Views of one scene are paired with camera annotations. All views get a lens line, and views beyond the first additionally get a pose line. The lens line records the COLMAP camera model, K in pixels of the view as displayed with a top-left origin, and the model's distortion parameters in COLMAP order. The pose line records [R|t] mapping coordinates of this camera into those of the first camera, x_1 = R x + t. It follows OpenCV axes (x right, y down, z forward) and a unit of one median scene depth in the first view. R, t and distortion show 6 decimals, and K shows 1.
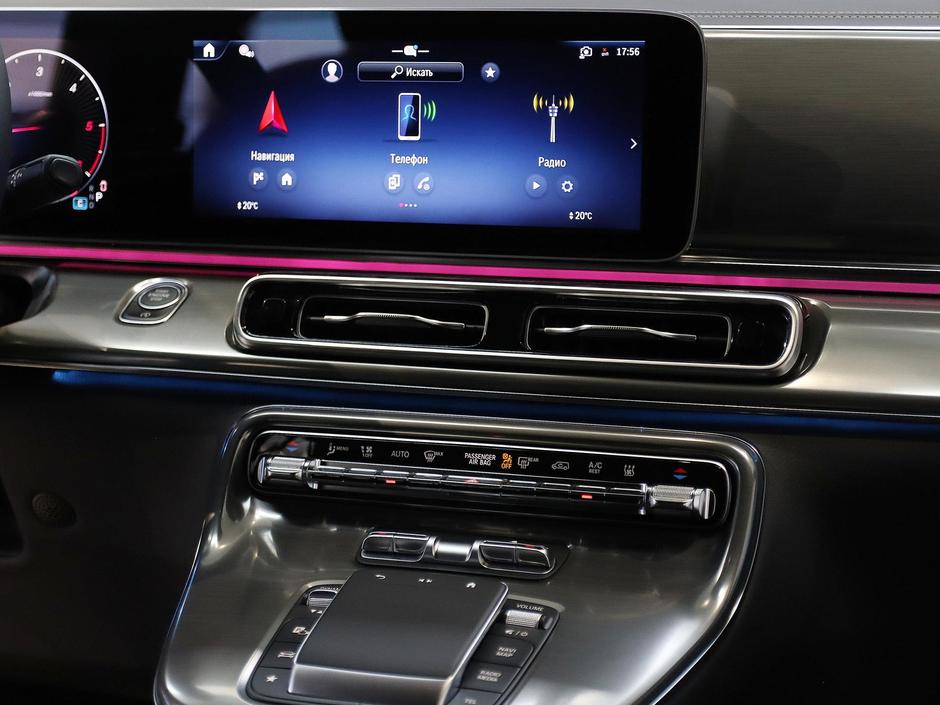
lens RADIAL K [[2007.2, 0, 470.0], [0, 2007.2, 352.5], [0, 0, 1]] dist [0.045166, 0.314834]
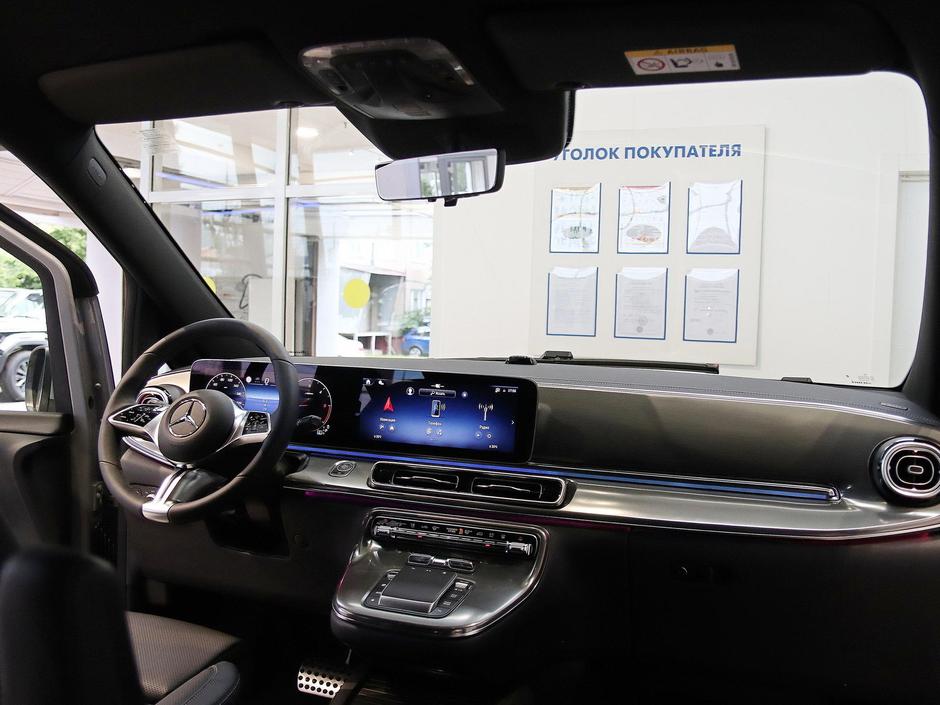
lens RADIAL K [[860.1, 0, 470.0], [0, 860.1, 352.5], [0, 0, 1]] dist [-0.091725, 0.013403]
pose [[0.998471, 0.051347, -0.020455, 0.040422], [-0.054090, 0.983855, -0.170600, 0.010570], [0.011365, 0.171446, 0.985128, -0.226480]]
